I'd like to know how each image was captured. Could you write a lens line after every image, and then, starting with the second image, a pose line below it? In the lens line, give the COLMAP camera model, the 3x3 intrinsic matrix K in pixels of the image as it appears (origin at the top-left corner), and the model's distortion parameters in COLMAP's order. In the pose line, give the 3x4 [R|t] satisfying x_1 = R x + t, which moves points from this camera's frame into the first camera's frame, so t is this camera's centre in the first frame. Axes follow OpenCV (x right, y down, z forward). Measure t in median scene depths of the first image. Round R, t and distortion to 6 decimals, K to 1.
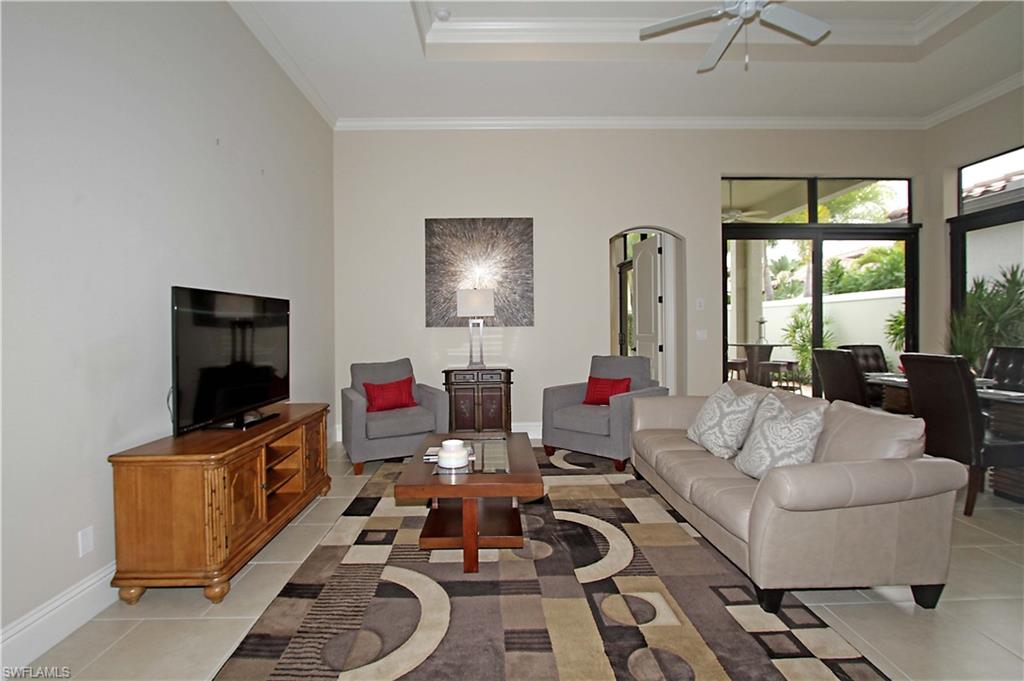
lens RADIAL K [[479.7, 0, 509.0], [0, 479.7, 333.2], [0, 0, 1]] dist [-0.012808, 0.001016]
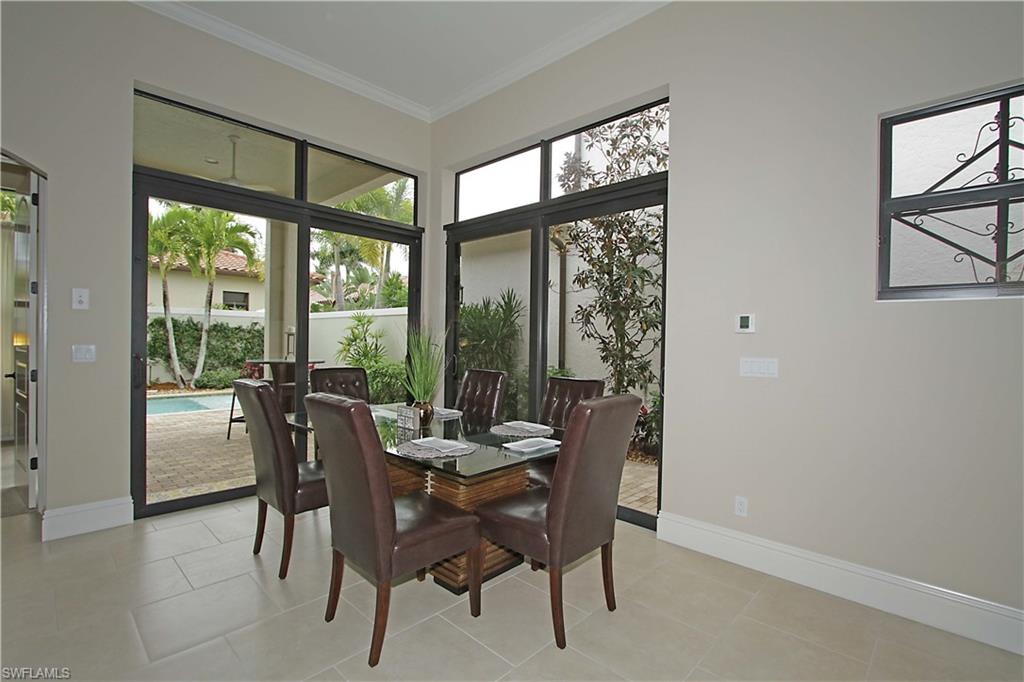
lens RADIAL K [[479.7, 0, 514.7], [0, 479.7, 343.4], [0, 0, 1]] dist [-0.012808, 0.001016]
pose [[0.706439, 0.015732, 0.707599, 0.350323], [-0.016338, 0.999849, -0.005919, -0.012036], [-0.707585, -0.007380, 0.706590, 0.240492]]
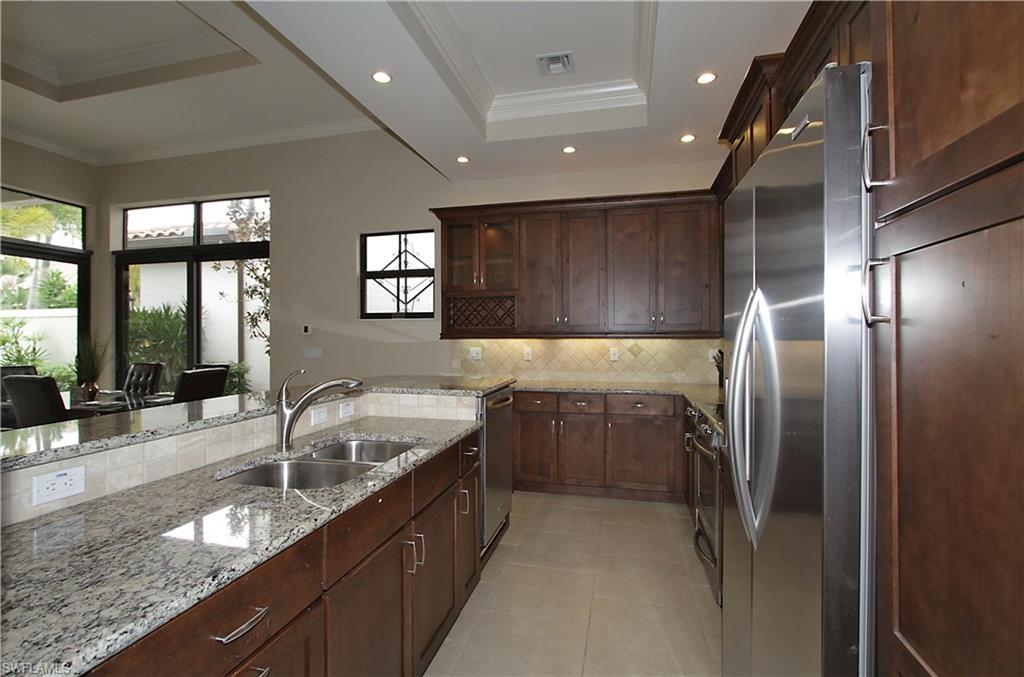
lens RADIAL K [[479.7, 0, 494.2], [0, 479.7, 337.8], [0, 0, 1]] dist [-0.012808, 0.001016]
pose [[0.280542, 0.008044, 0.959808, 0.080519], [0.010912, 0.999874, -0.011569, -0.009075], [-0.959780, 0.013719, 0.280419, -0.182865]]
